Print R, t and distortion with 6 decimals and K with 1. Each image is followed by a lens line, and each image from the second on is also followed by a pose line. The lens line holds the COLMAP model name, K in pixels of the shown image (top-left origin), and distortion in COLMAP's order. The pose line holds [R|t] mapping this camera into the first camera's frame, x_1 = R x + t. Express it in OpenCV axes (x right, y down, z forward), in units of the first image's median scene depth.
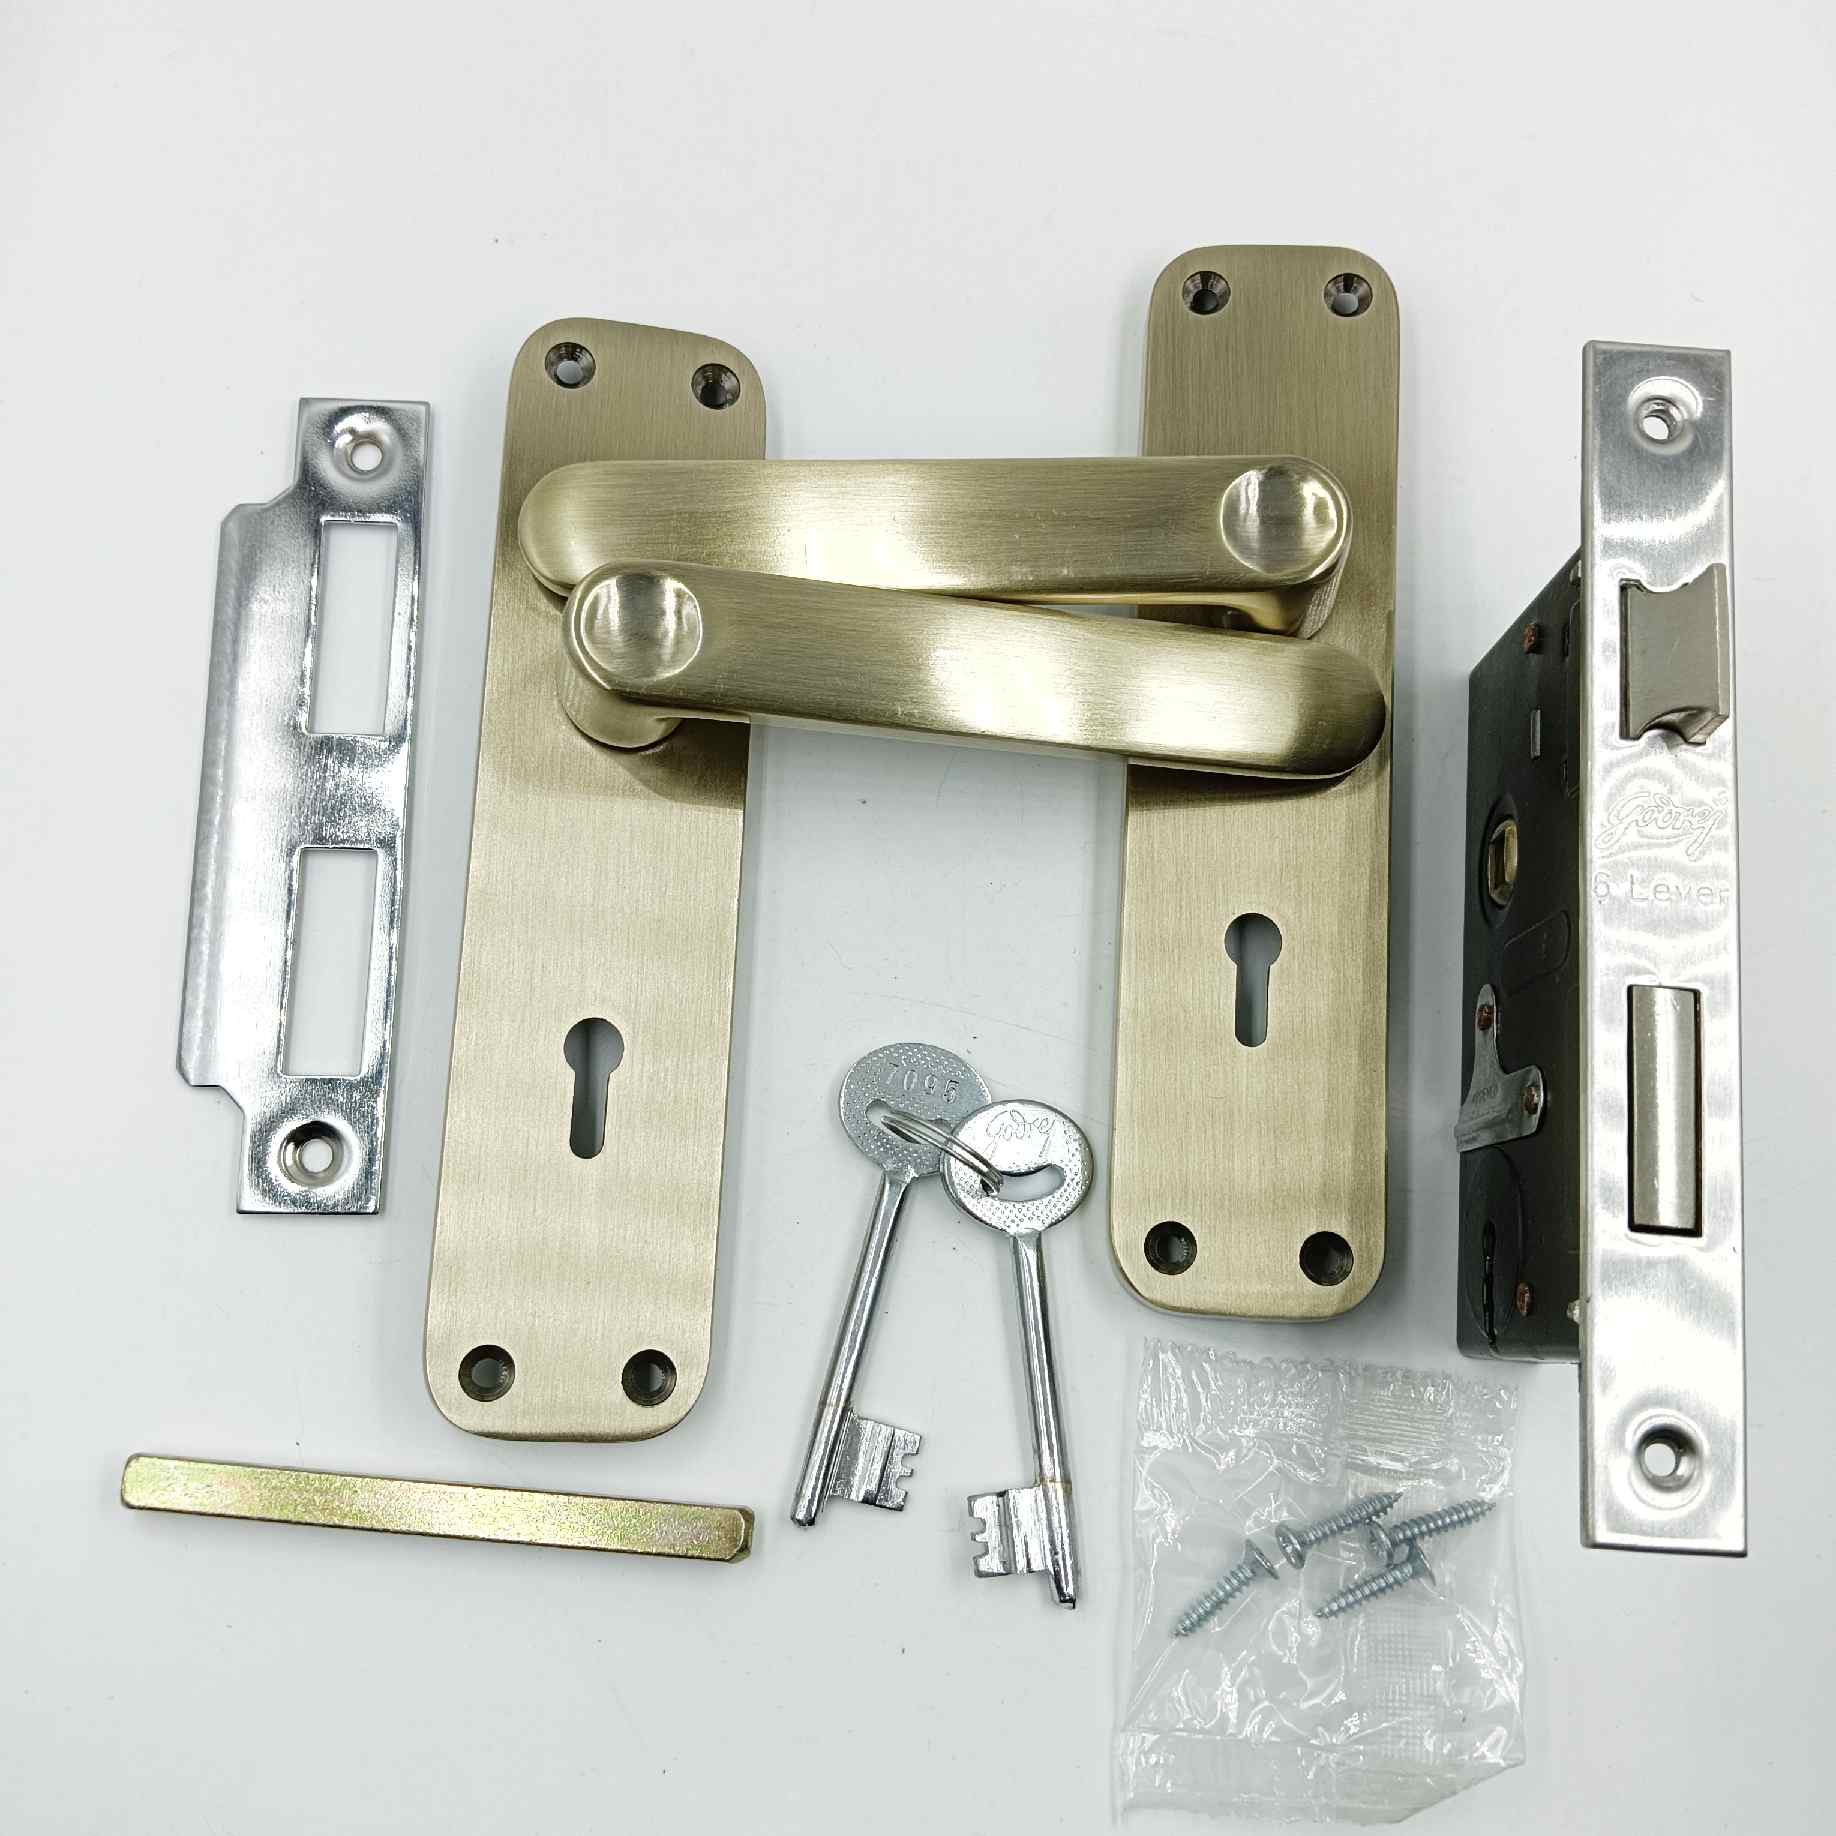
lens RADIAL K [[1931.7, 0, 918.0], [0, 1931.7, 918.0], [0, 0, 1]] dist [0.008538, -0.023208]
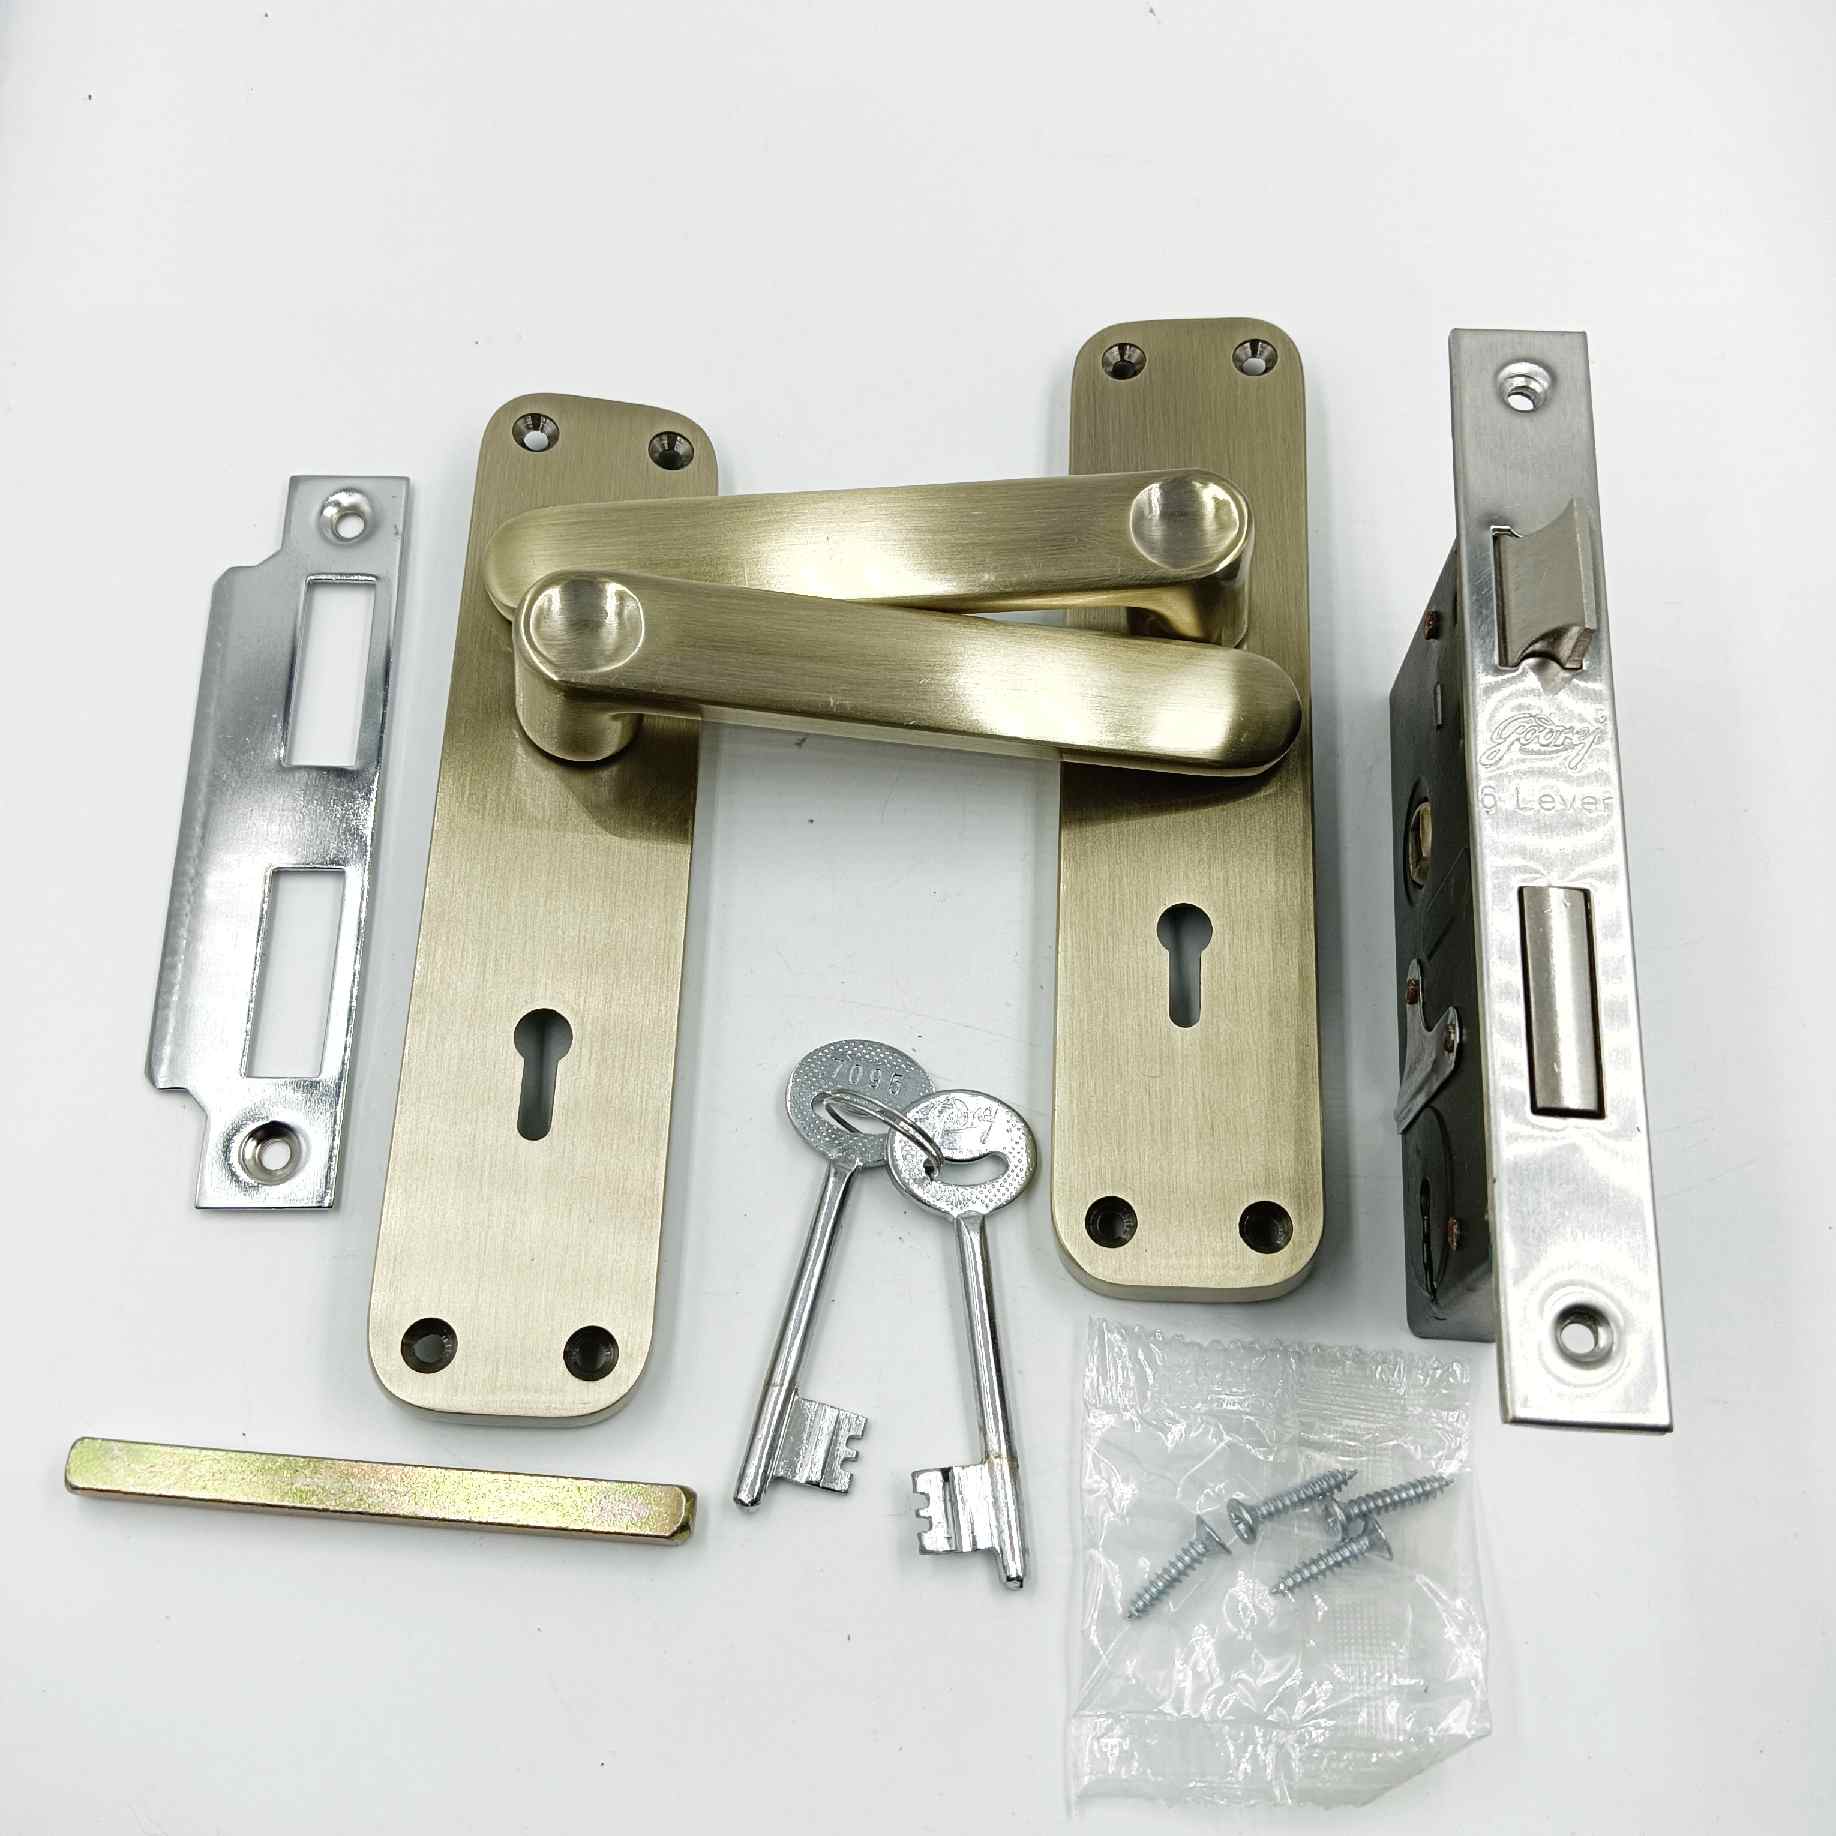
lens RADIAL K [[1929.8, 0, 918.0], [0, 1929.8, 918.0], [0, 0, 1]] dist [-0.002285, -0.003795]
pose [[0.999270, -0.025748, -0.028214, 0.063084], [0.020675, 0.985693, -0.167280, 0.182060], [0.032118, 0.166575, 0.985506, -0.019232]]
